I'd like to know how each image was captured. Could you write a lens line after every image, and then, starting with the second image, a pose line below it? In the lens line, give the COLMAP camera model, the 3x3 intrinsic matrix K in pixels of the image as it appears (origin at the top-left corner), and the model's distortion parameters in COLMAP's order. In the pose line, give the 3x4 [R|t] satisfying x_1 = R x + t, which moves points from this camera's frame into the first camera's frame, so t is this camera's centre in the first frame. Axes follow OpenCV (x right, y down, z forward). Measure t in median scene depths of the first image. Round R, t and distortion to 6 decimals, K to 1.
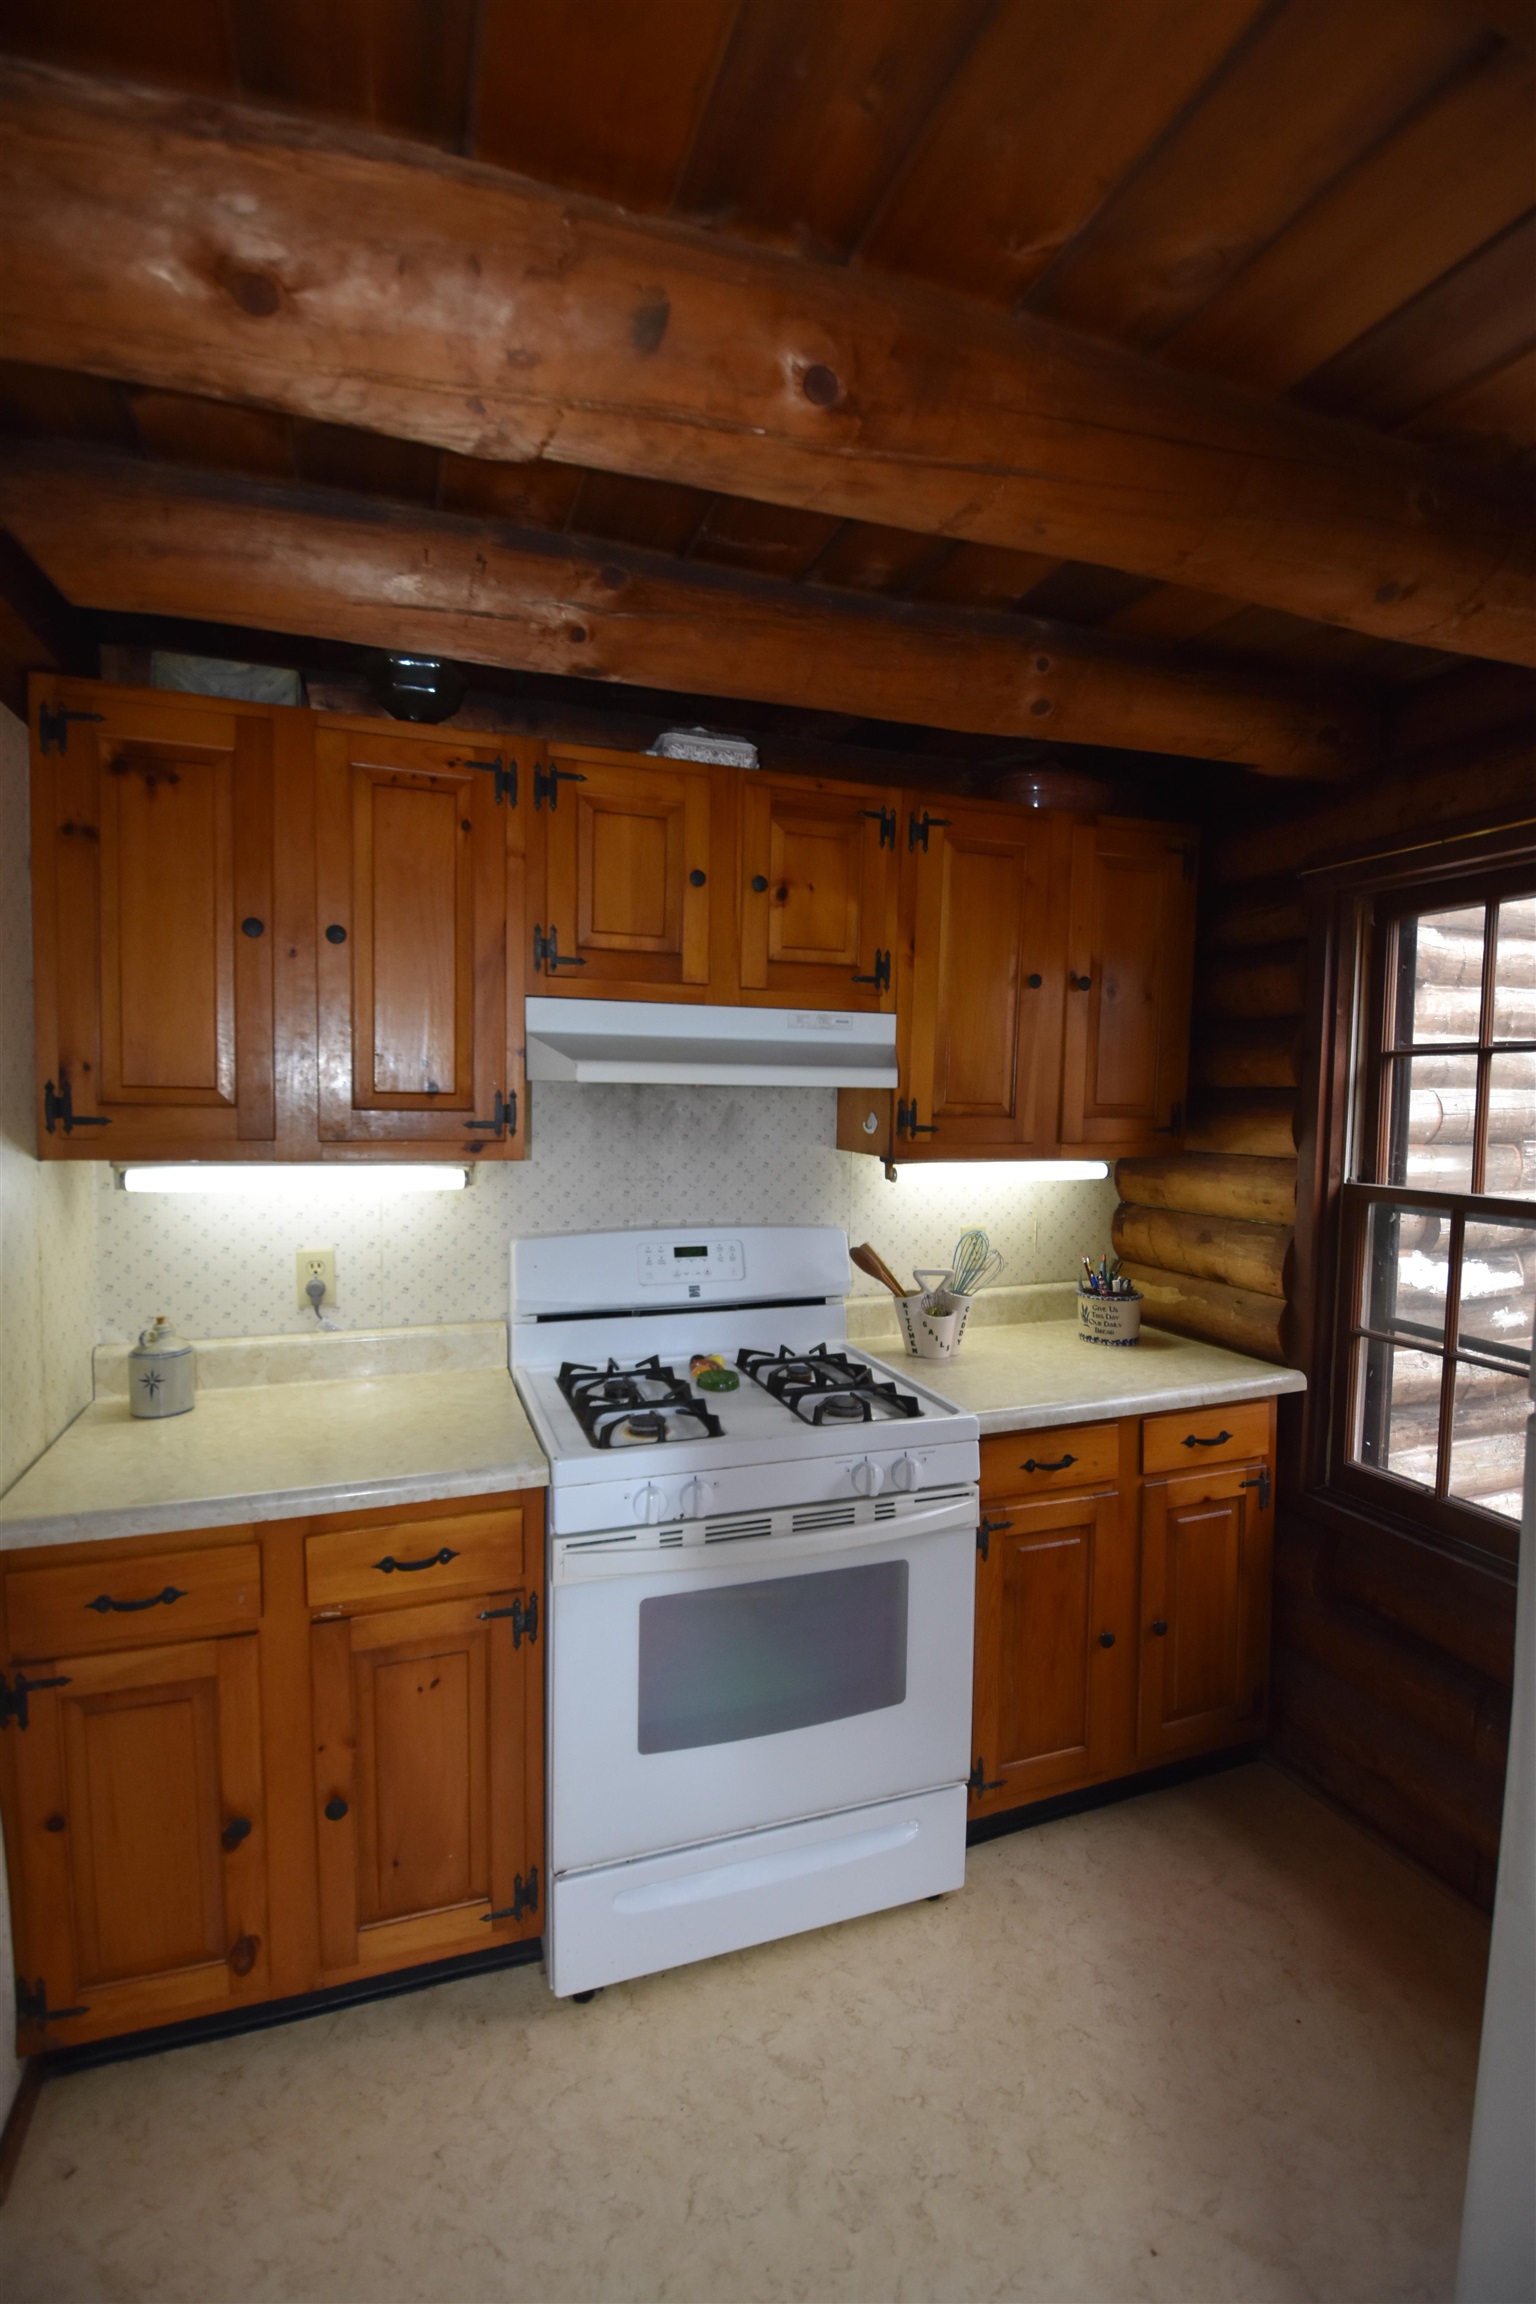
lens RADIAL K [[1018.2, 0, 736.3], [0, 1018.2, 1148.8], [0, 0, 1]] dist [-0.001562, -0.012060]
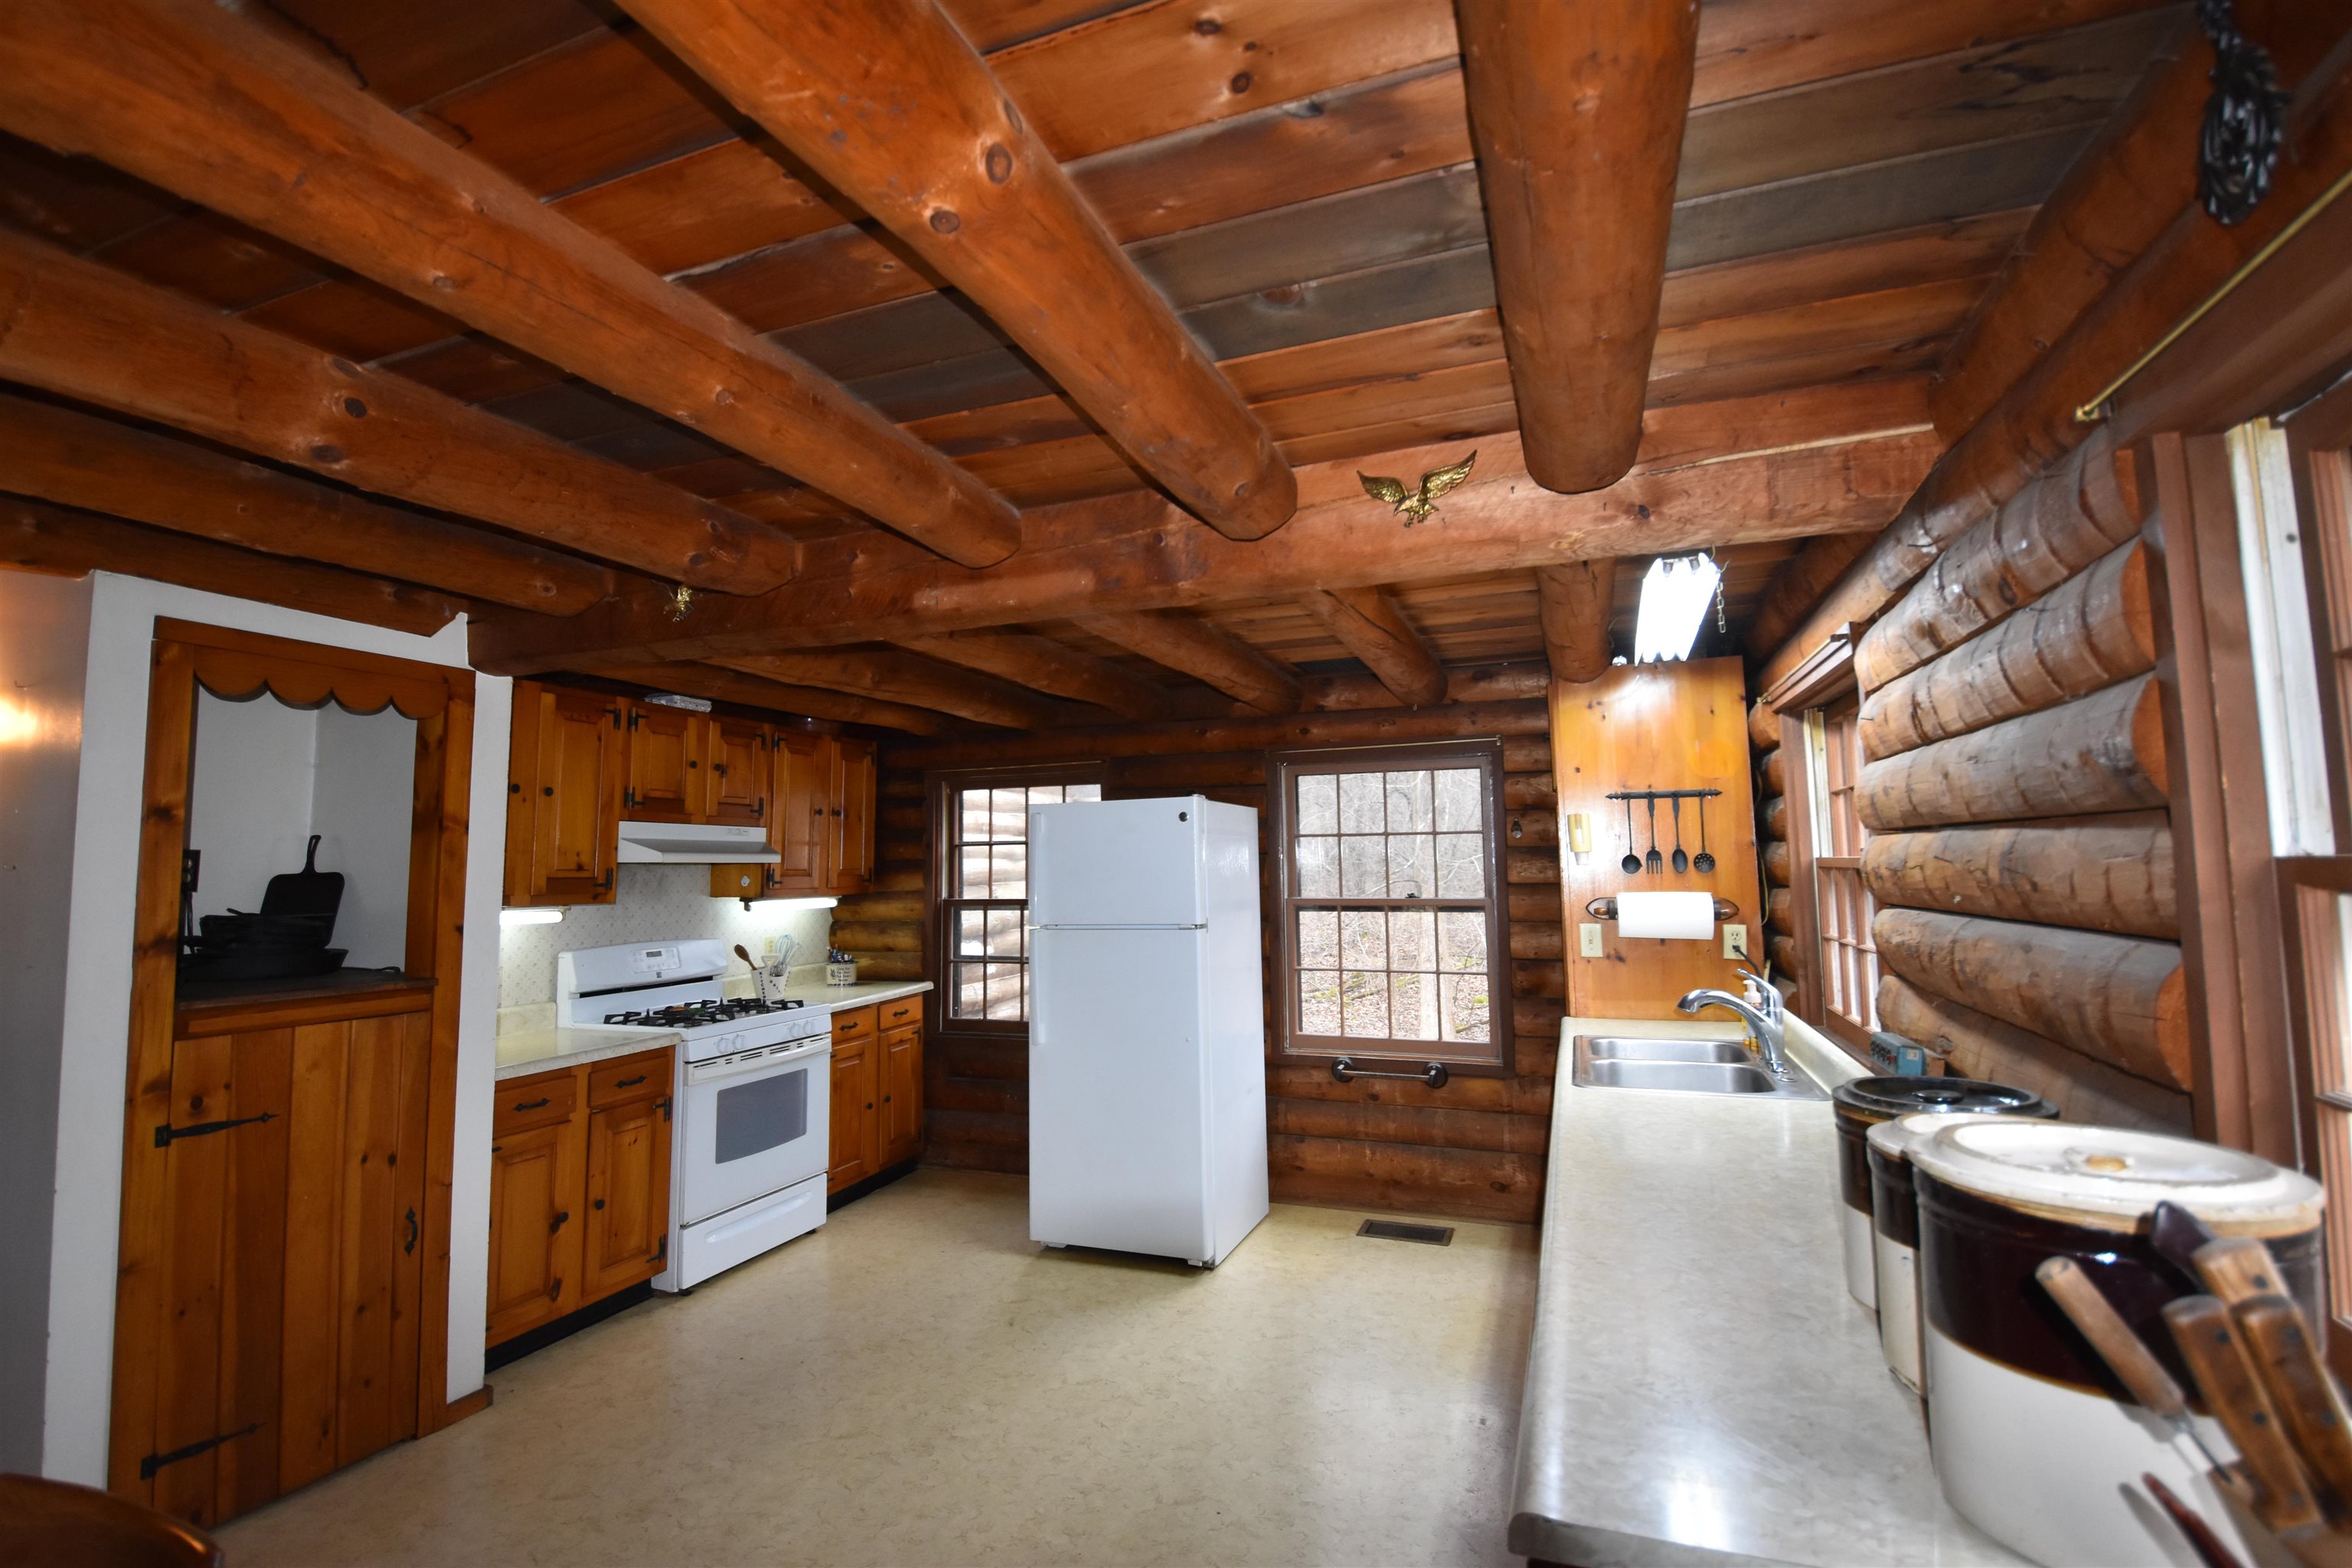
lens RADIAL K [[1071.7, 0, 1175.7], [0, 1071.7, 776.4], [0, 0, 1]] dist [0.029941, -0.038880]
pose [[0.638586, 0.045135, 0.768226, -1.015341], [0.066307, 0.991339, -0.113361, 0.070125], [-0.766689, 0.123329, 0.630062, -1.060139]]
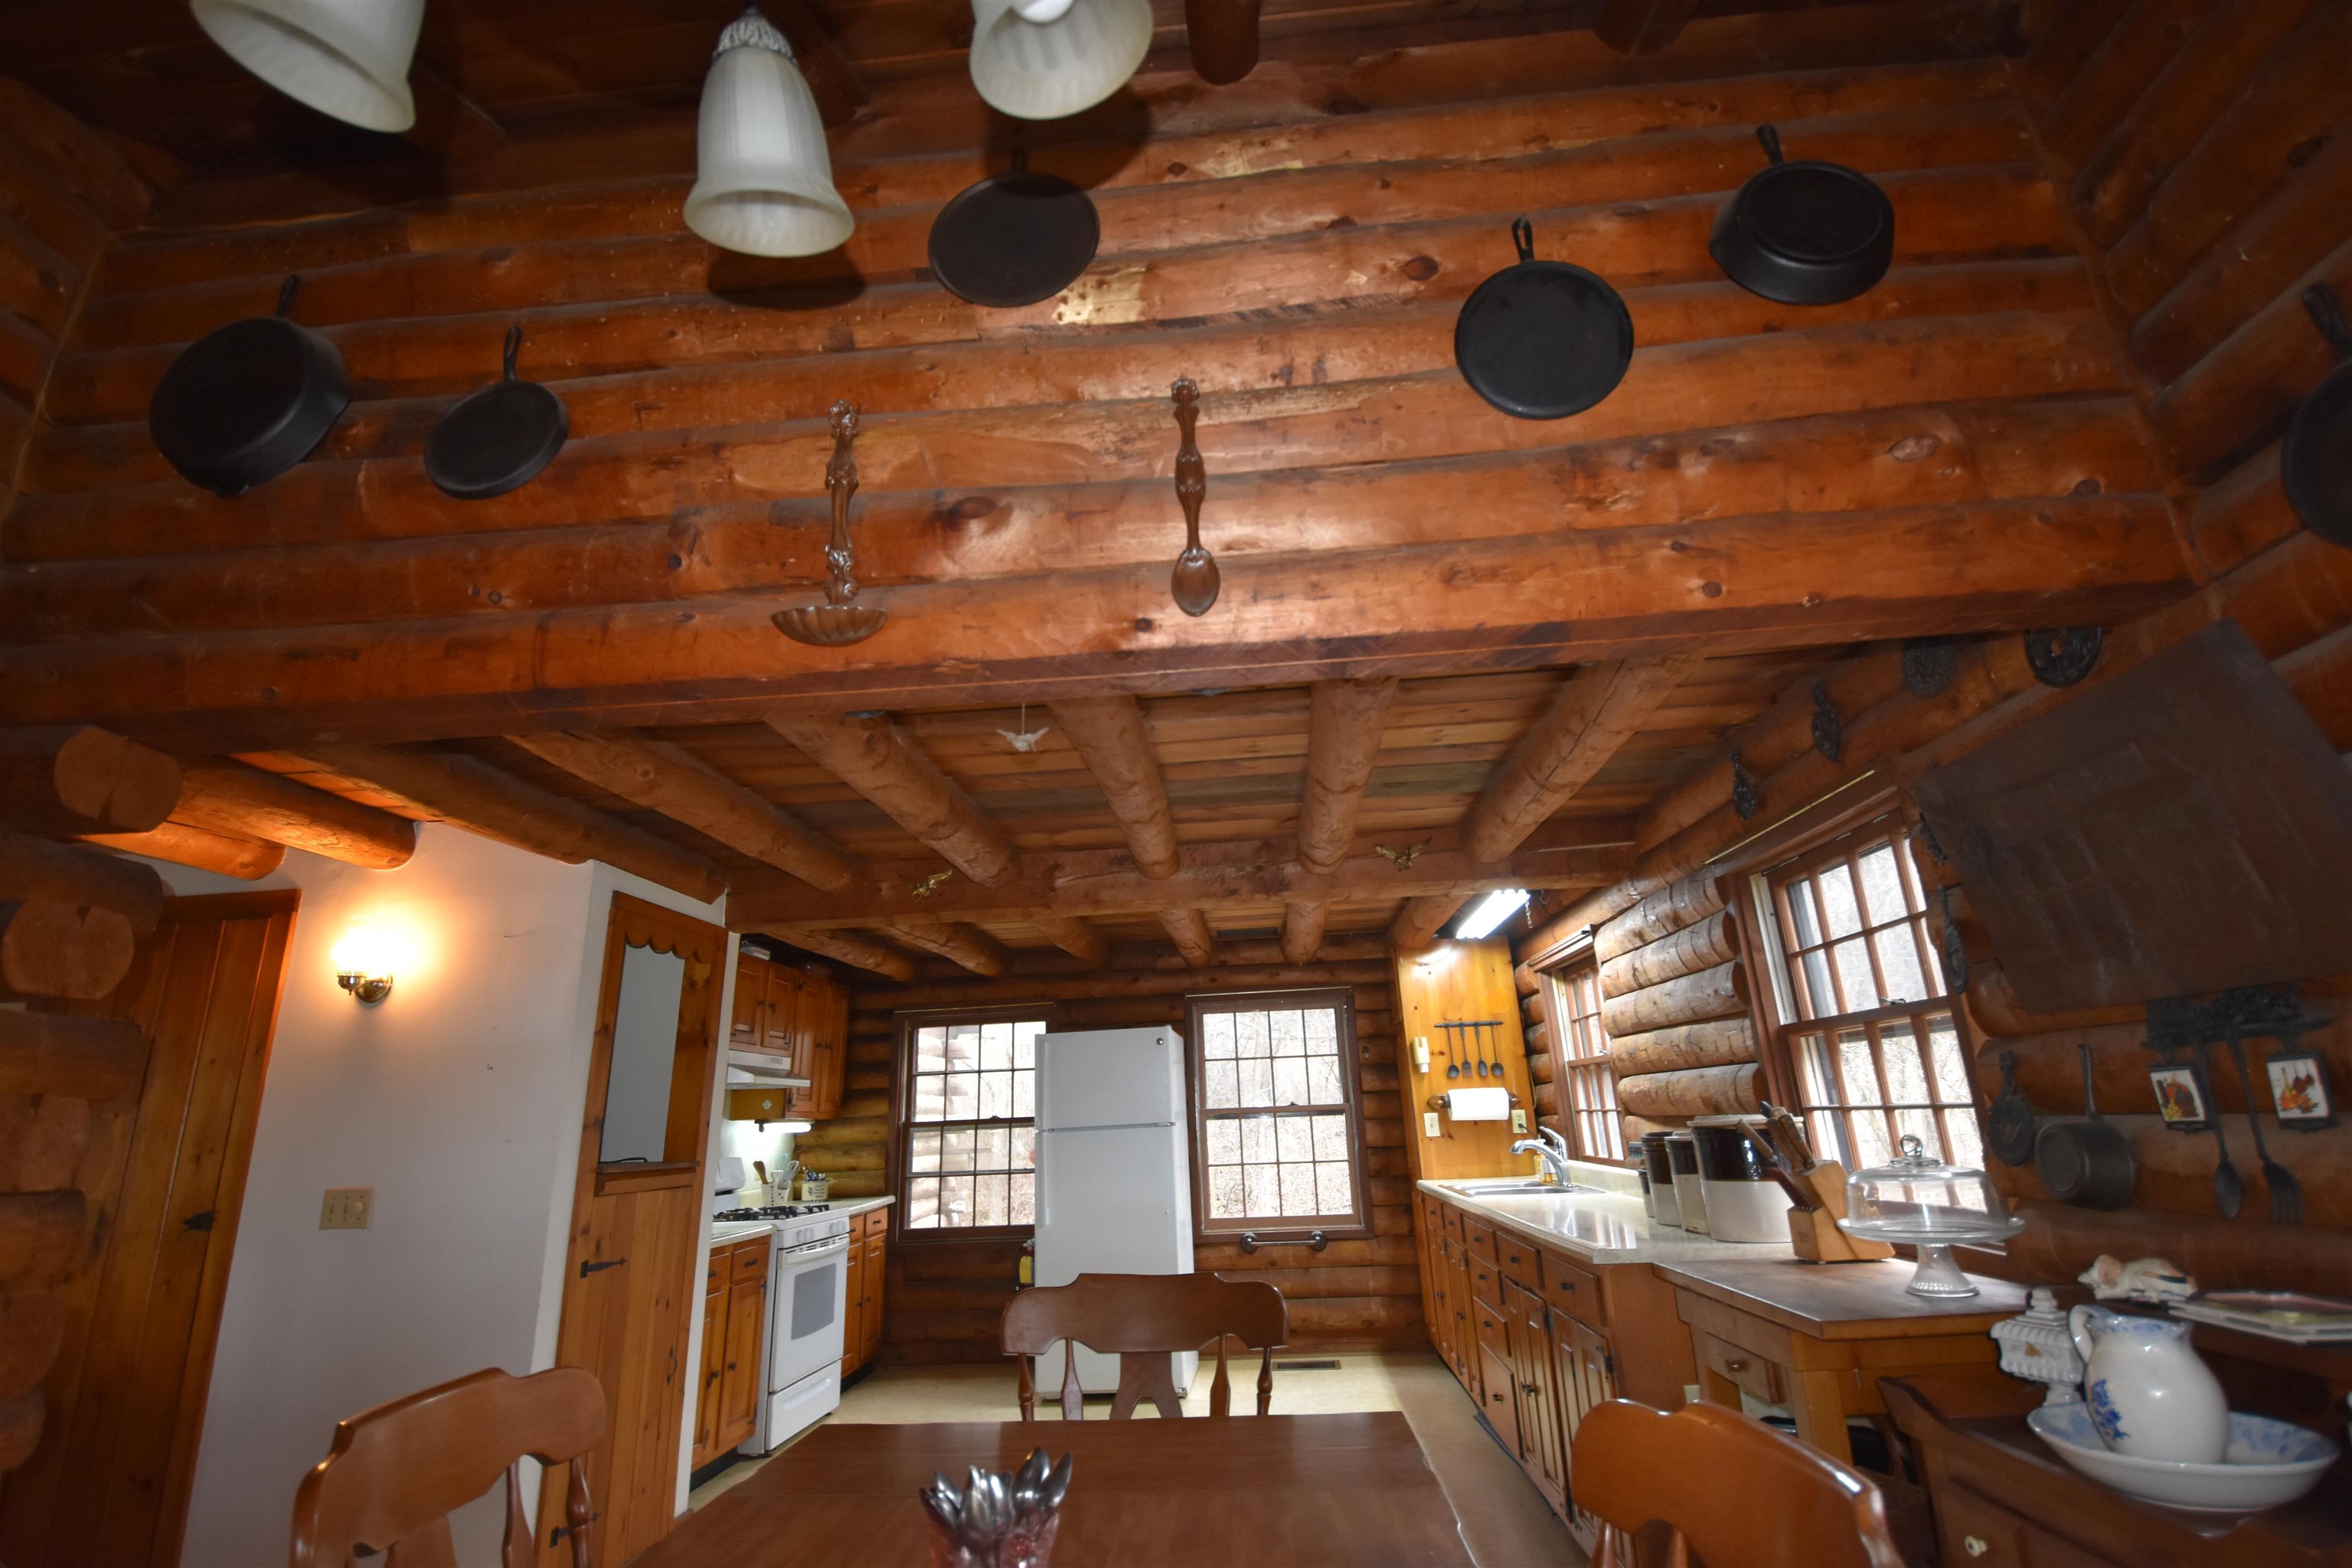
lens RADIAL K [[1071.7, 0, 1175.7], [0, 1071.7, 776.4], [0, 0, 1]] dist [0.029941, -0.038880]
pose [[0.400243, 0.253799, 0.880563, -2.010876], [0.097828, 0.943561, -0.316422, 0.149688], [-0.911172, 0.212790, 0.352825, -0.975767]]
